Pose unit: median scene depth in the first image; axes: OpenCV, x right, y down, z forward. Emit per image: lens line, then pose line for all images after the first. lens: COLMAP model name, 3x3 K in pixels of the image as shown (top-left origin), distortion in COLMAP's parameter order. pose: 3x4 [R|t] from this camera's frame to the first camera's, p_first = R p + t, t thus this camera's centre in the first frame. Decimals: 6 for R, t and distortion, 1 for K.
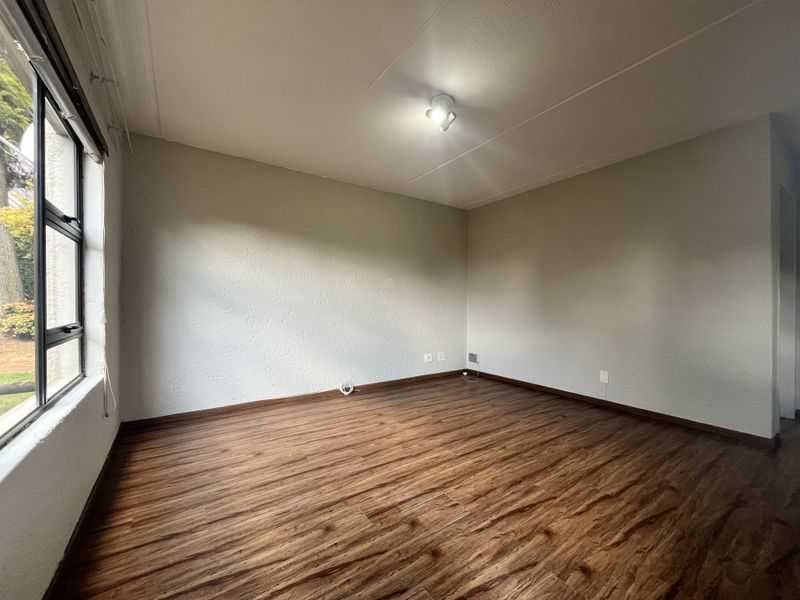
lens RADIAL K [[321.5, 0, 402.0], [0, 321.5, 302.8], [0, 0, 1]] dist [-0.000925, -0.000114]
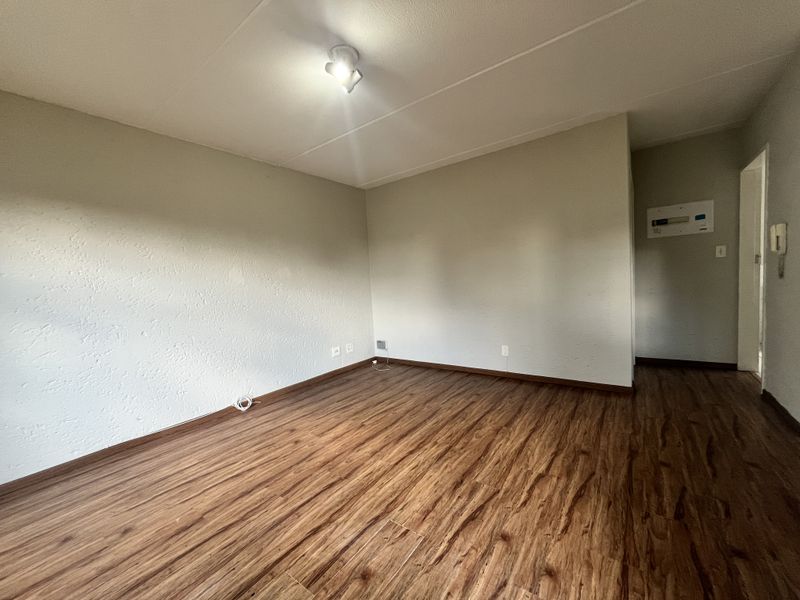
lens RADIAL K [[321.5, 0, 397.0], [0, 321.5, 300.7], [0, 0, 1]] dist [-0.000925, -0.000114]
pose [[0.945293, -0.081440, 0.315893, -0.060221], [0.063698, 0.995777, 0.066105, -0.044633], [-0.319943, -0.042367, 0.946489, 0.149768]]
